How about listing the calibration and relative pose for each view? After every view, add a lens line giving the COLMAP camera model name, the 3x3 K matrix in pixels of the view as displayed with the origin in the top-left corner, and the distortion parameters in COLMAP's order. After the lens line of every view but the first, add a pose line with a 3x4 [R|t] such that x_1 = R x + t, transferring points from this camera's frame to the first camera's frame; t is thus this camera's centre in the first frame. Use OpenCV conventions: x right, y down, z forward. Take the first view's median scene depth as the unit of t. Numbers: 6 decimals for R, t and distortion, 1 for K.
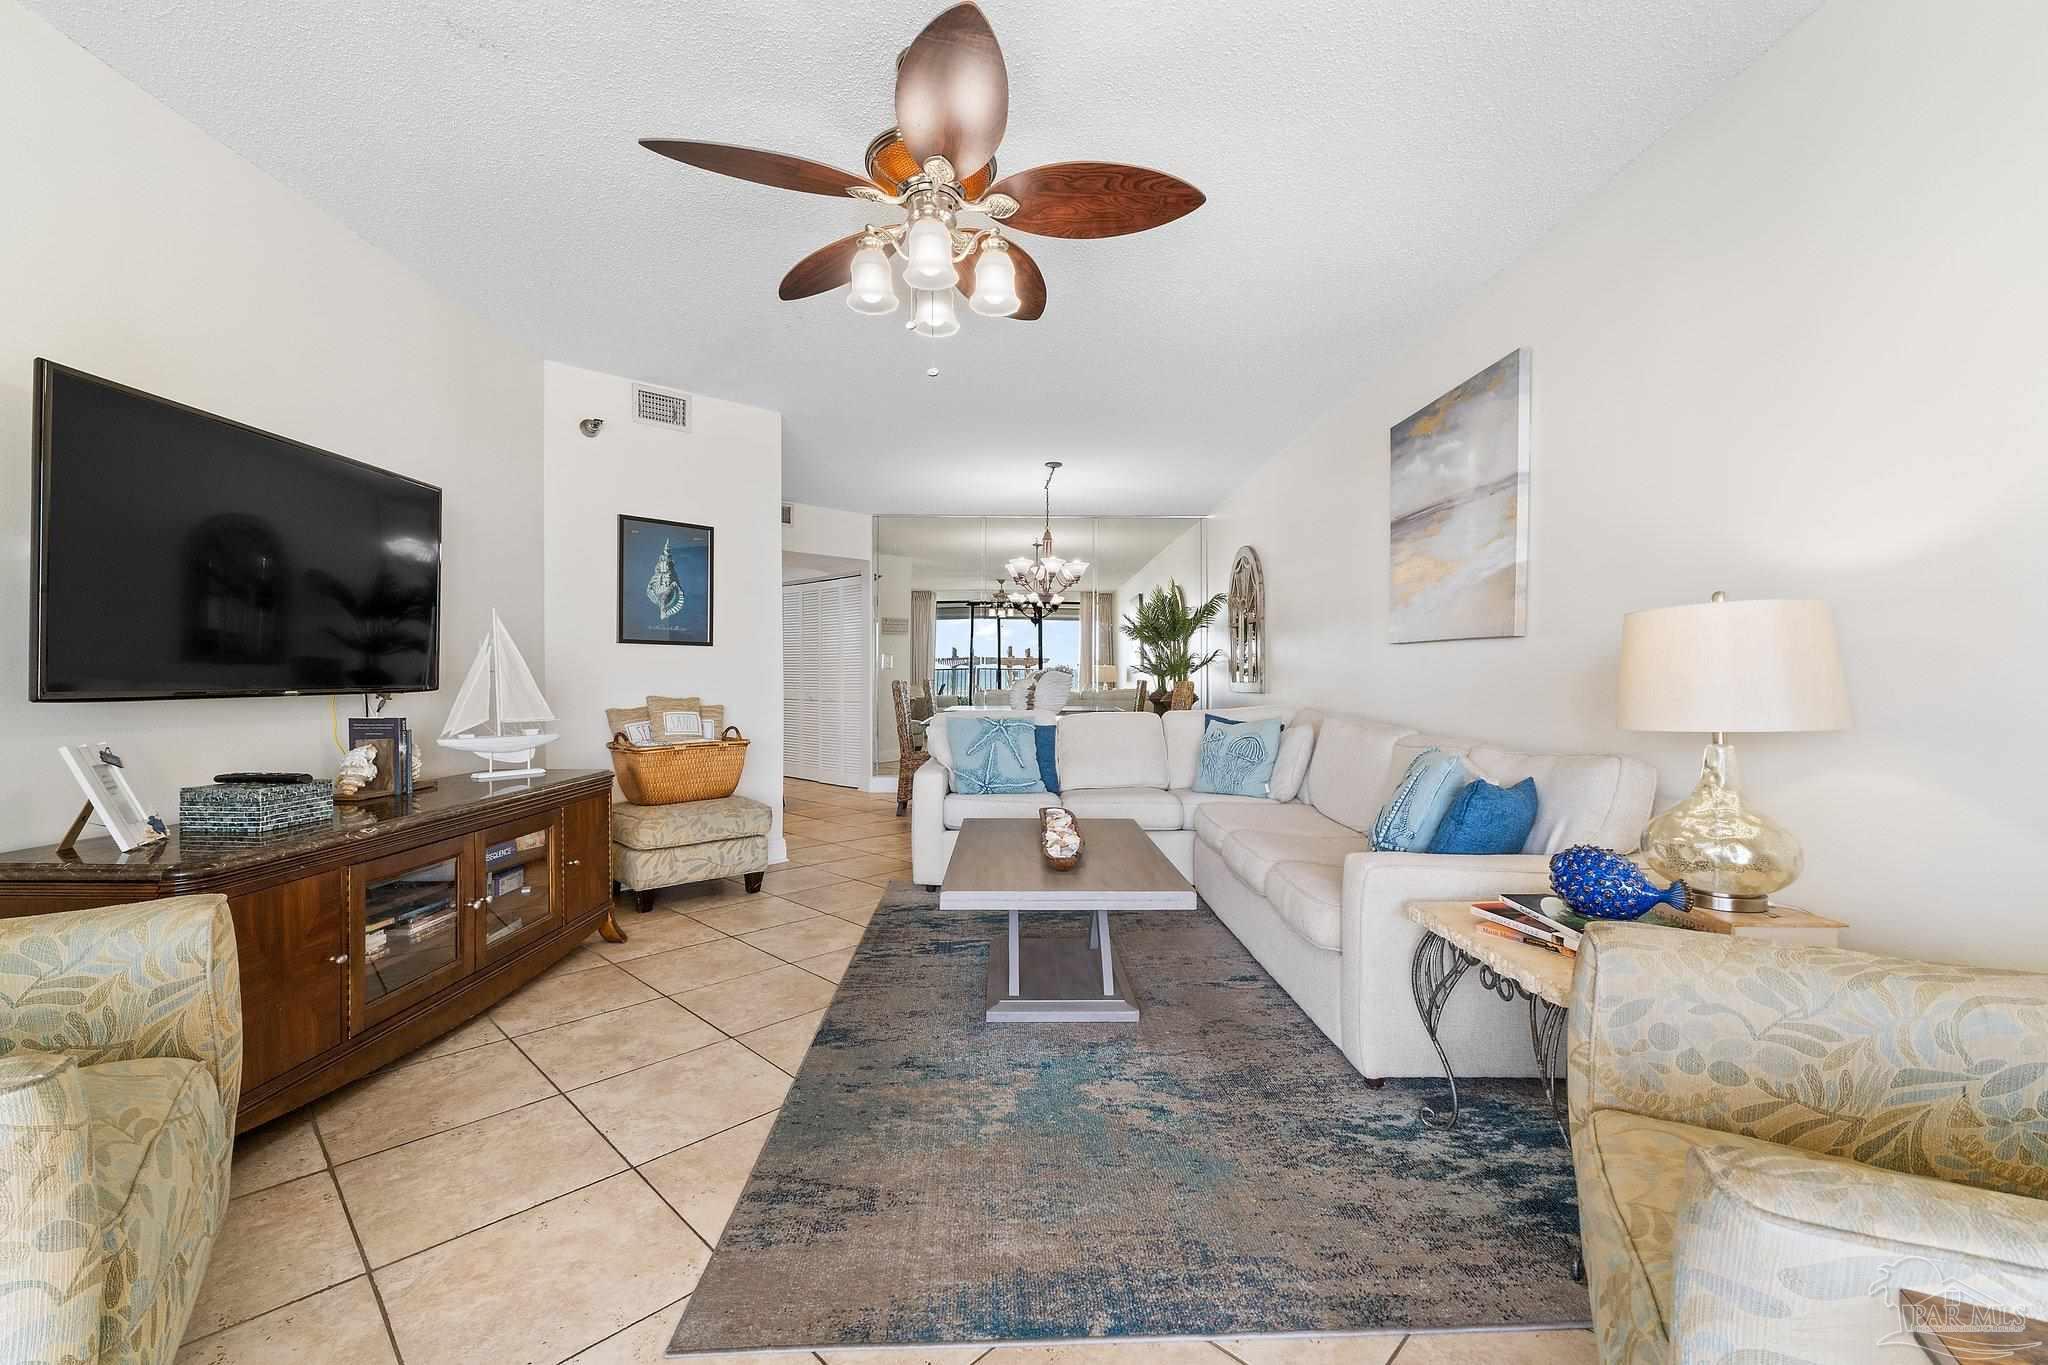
lens RADIAL K [[853.4, 0, 1020.2], [0, 853.4, 678.8], [0, 0, 1]] dist [0.004129, 0.000763]
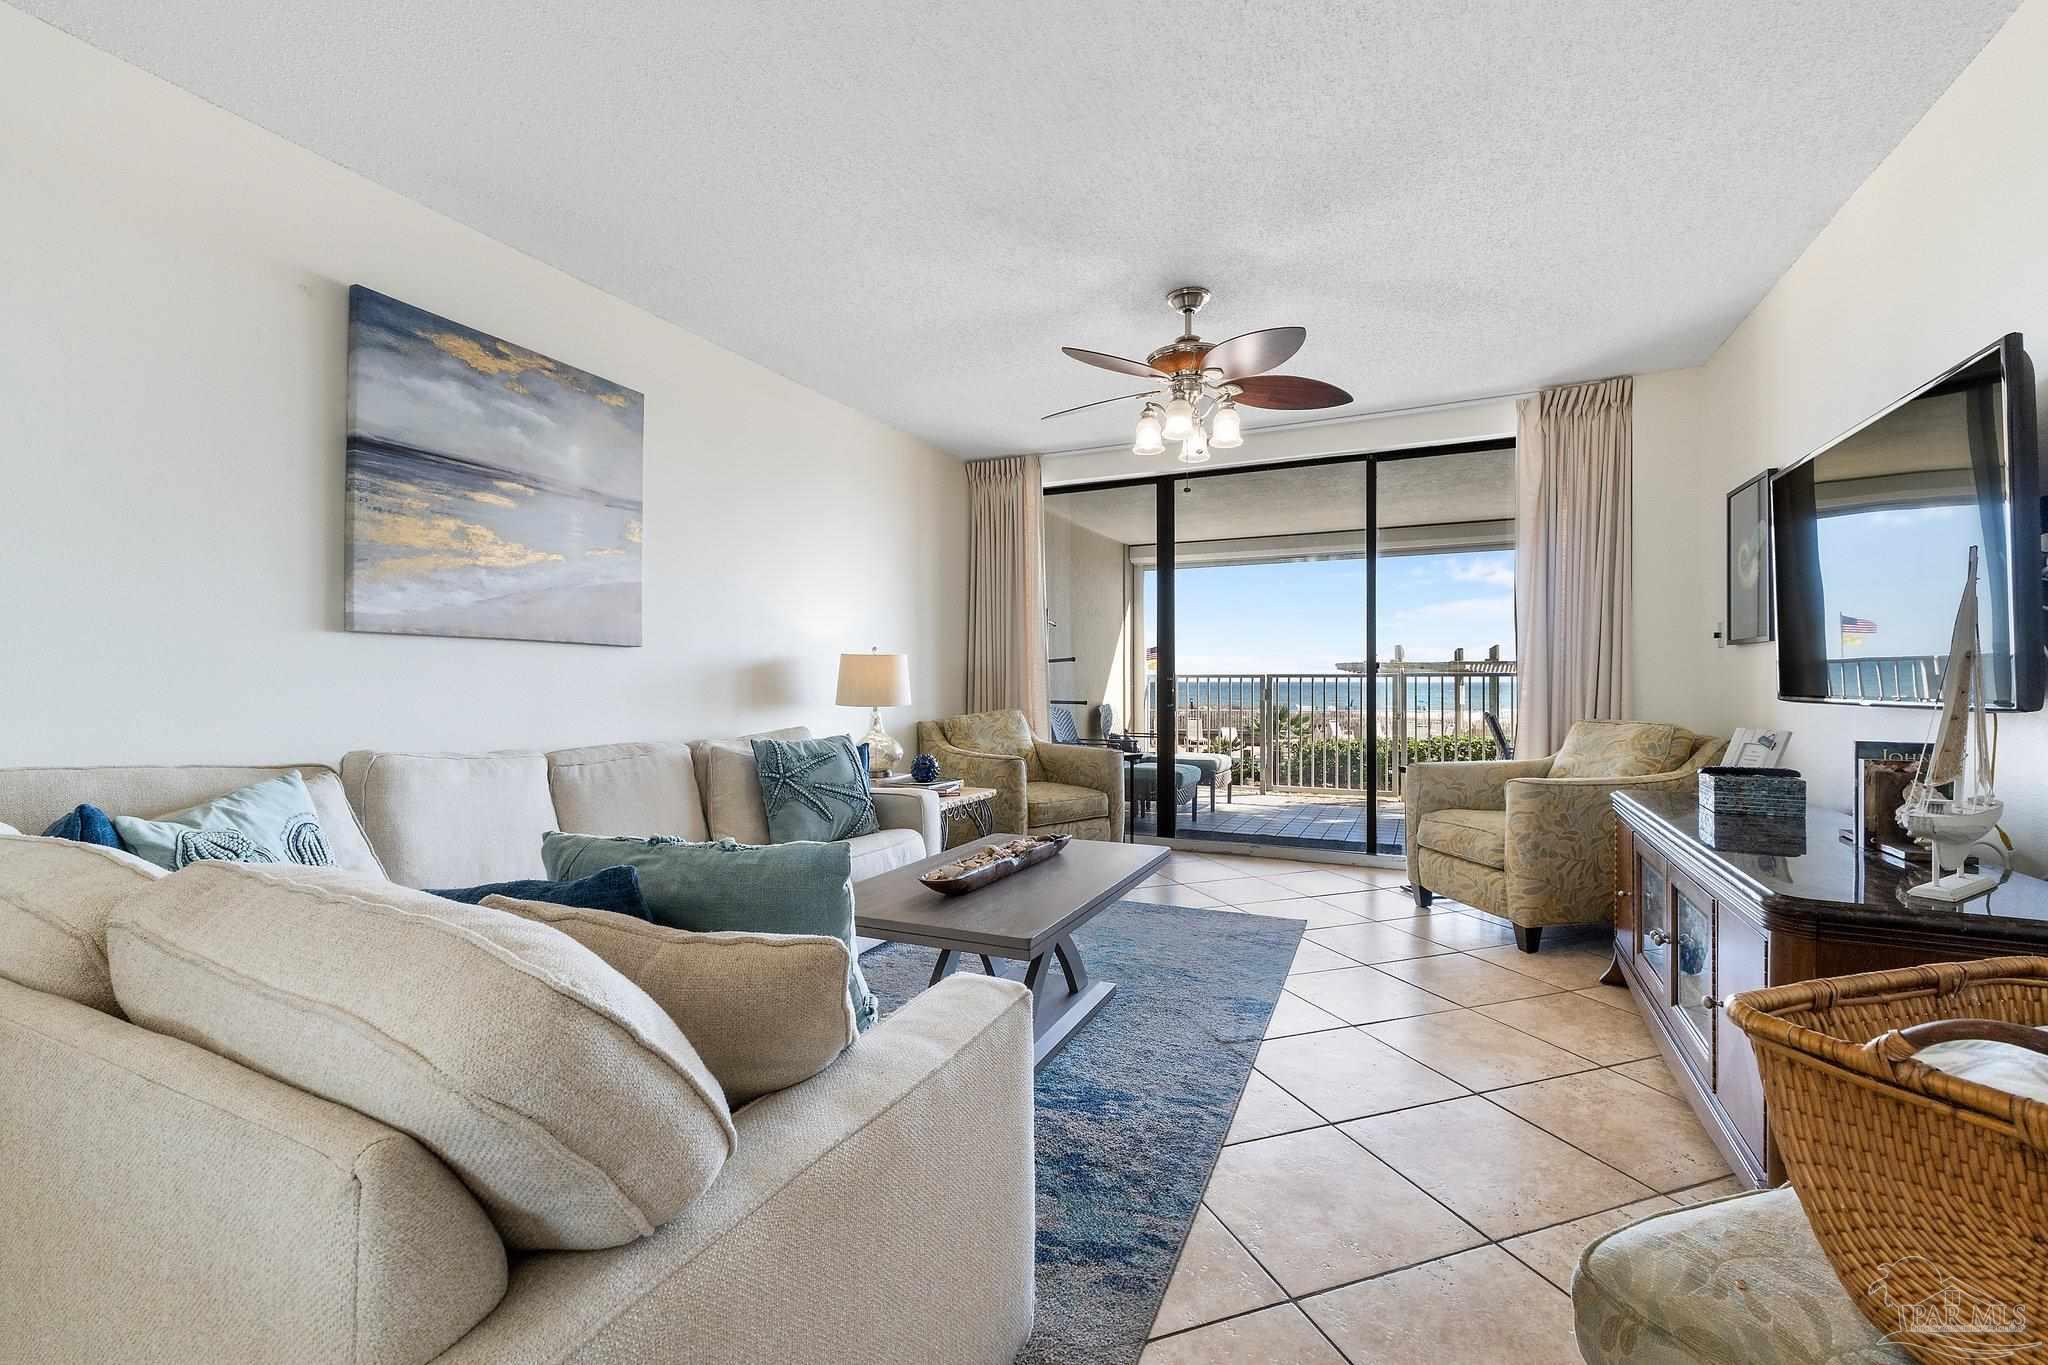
lens RADIAL K [[853.4, 0, 1020.2], [0, 853.4, 678.8], [0, 0, 1]] dist [0.004129, 0.000763]
pose [[-0.898460, -0.002991, 0.439045, -0.414419], [0.000912, 0.999962, 0.008678, -0.021639], [-0.439054, 0.008197, -0.898423, 2.058583]]
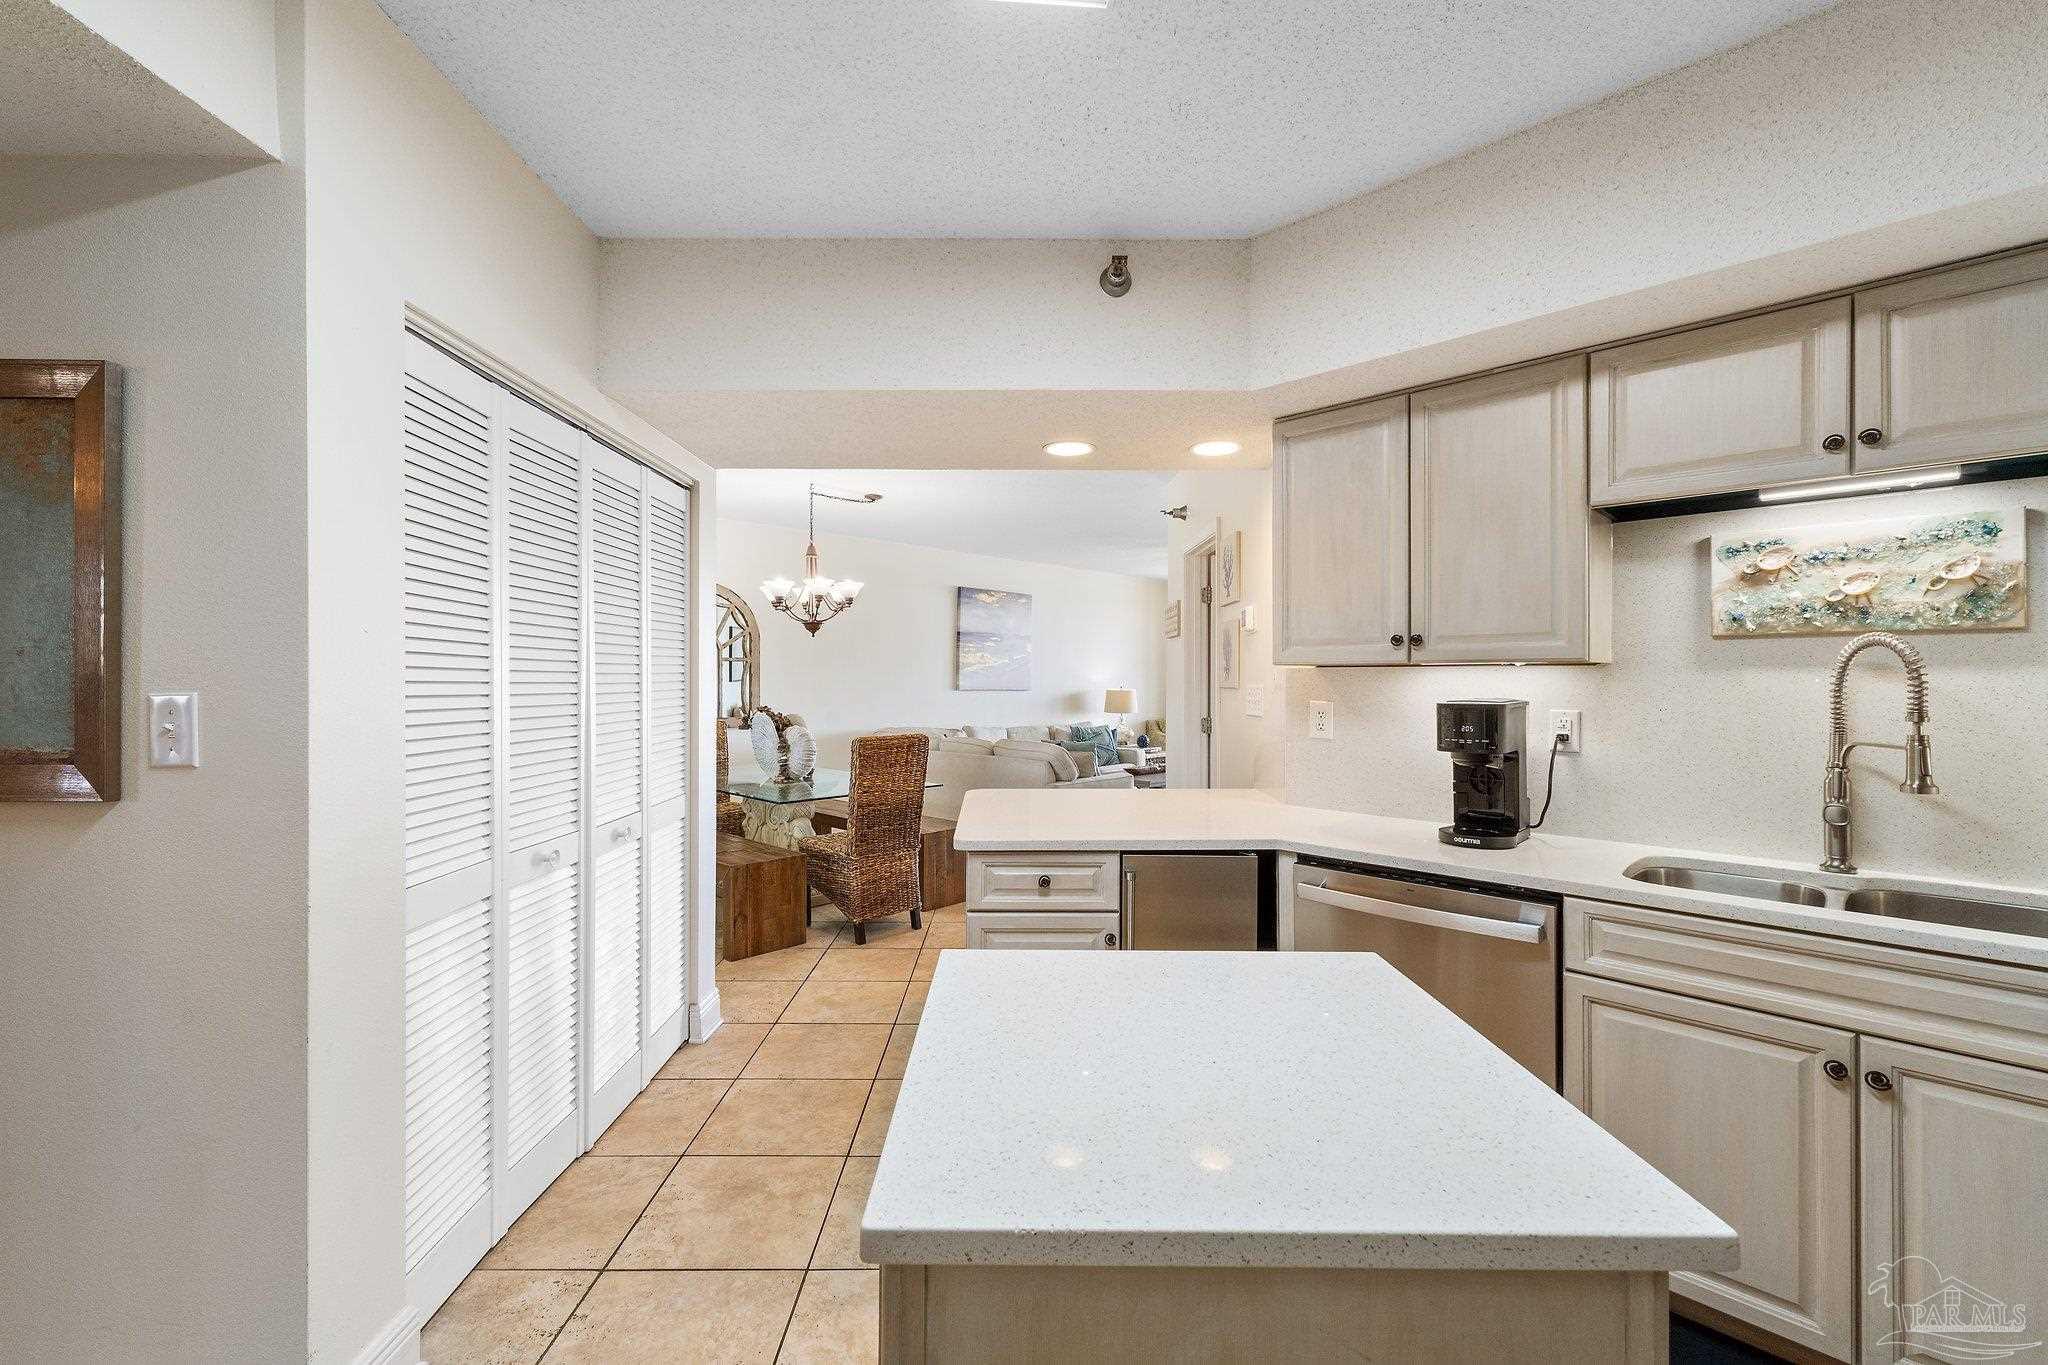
lens RADIAL K [[853.4, 0, 1020.2], [0, 853.4, 678.8], [0, 0, 1]] dist [0.004129, 0.000763]
pose [[-0.705118, -0.007593, 0.709049, -1.759604], [-0.000583, 0.999949, 0.010128, -0.141752], [-0.709089, 0.006728, -0.705086, 3.625953]]
